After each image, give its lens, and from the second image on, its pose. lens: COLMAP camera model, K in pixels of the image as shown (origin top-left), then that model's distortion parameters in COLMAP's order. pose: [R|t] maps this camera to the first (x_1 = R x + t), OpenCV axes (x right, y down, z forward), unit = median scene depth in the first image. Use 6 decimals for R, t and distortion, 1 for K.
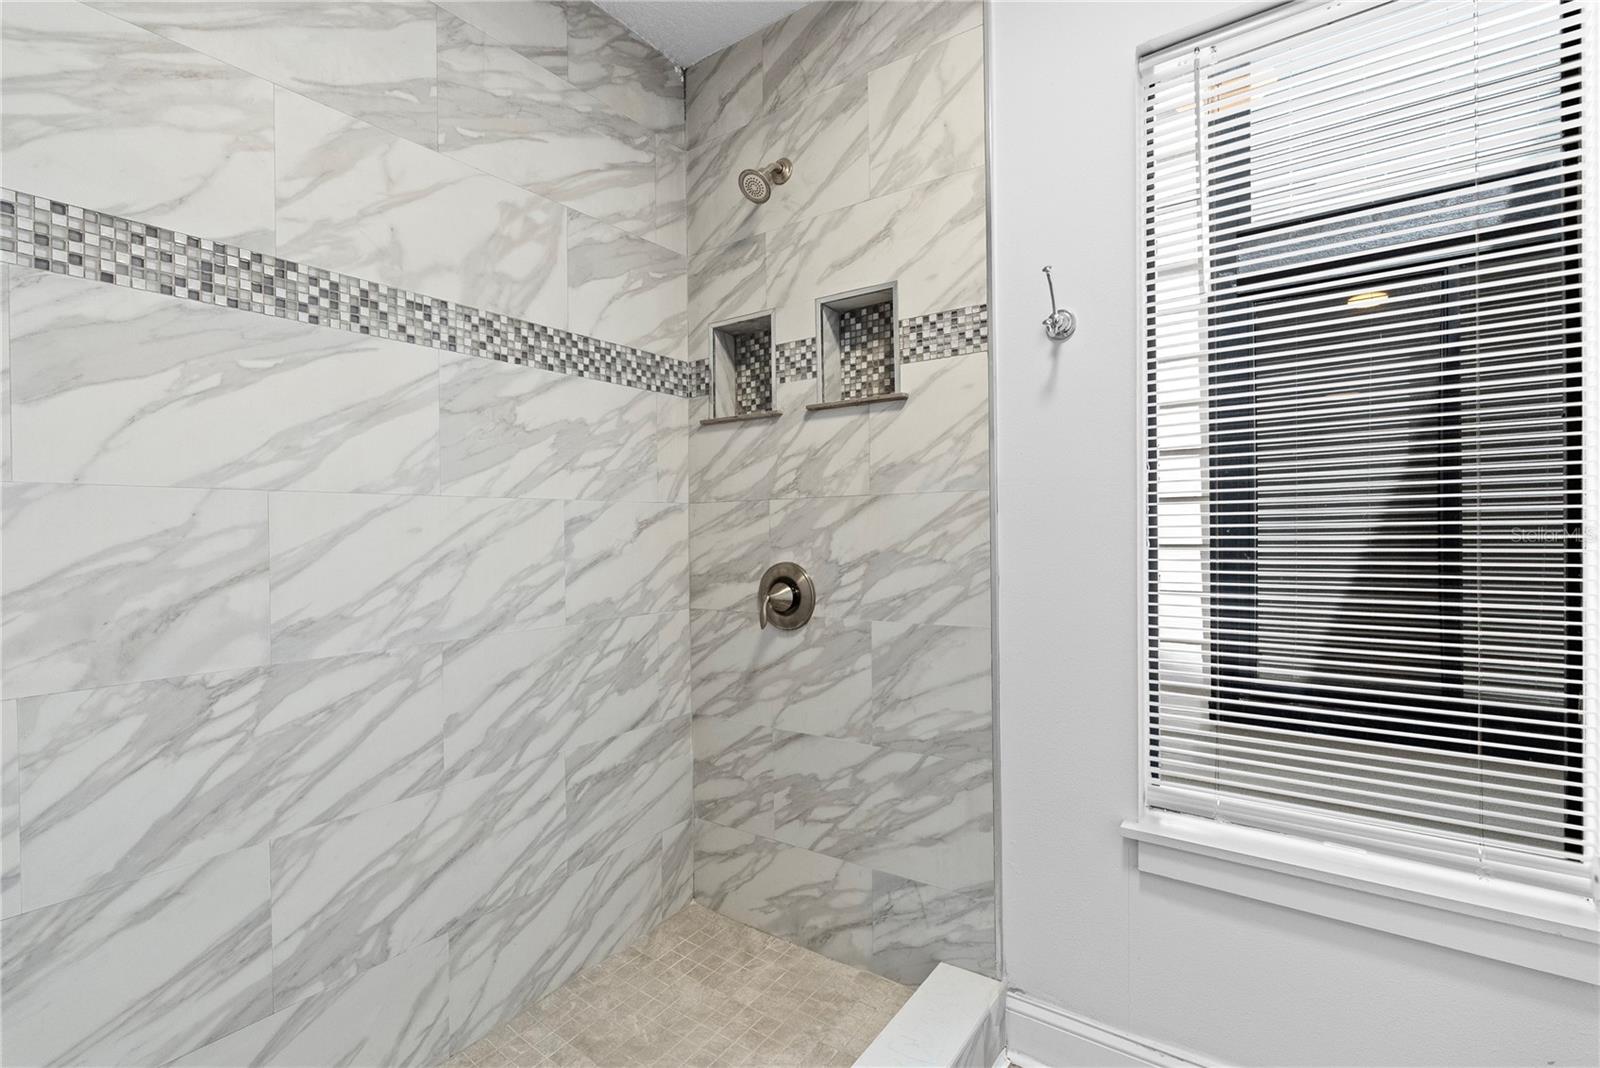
lens RADIAL K [[716.9, 0, 804.6], [0, 716.9, 540.9], [0, 0, 1]] dist [-0.008734, 0.001497]
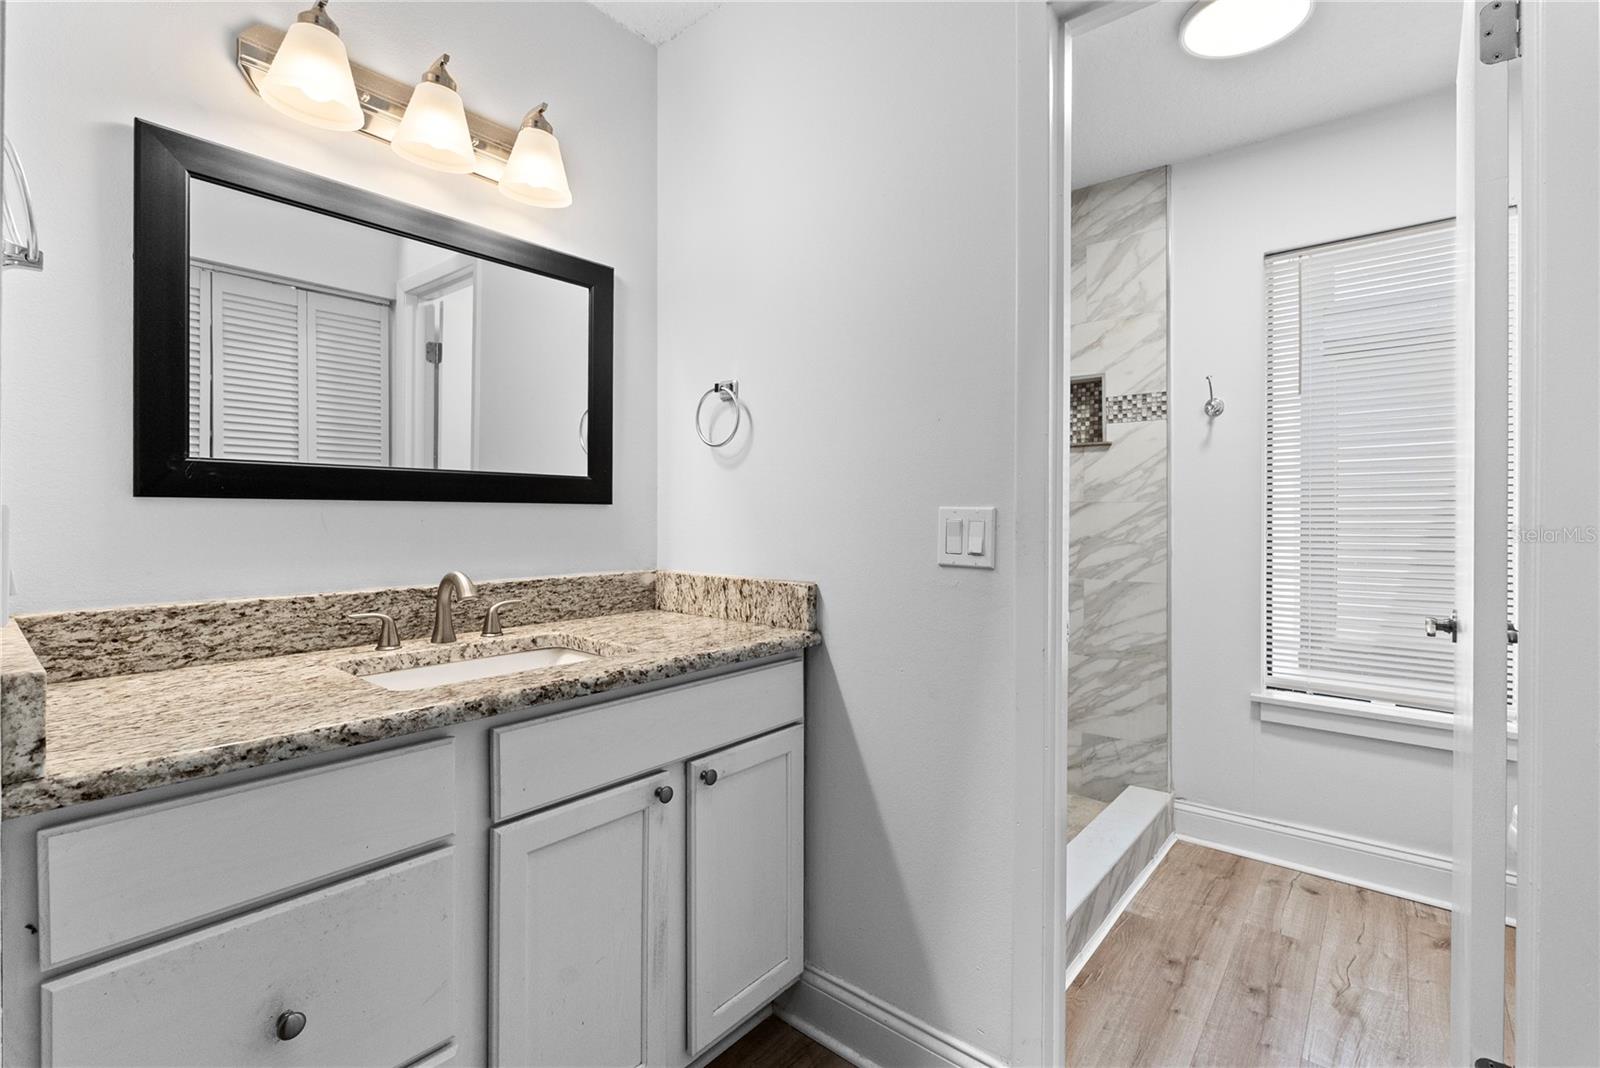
lens RADIAL K [[716.9, 0, 795.5], [0, 716.9, 523.2], [0, 0, 1]] dist [-0.008734, 0.001497]
pose [[0.997239, 0.009052, -0.073704, -0.468424], [-0.009135, 0.999958, -0.000783, -0.009609], [0.073694, 0.001454, 0.997280, -0.714179]]
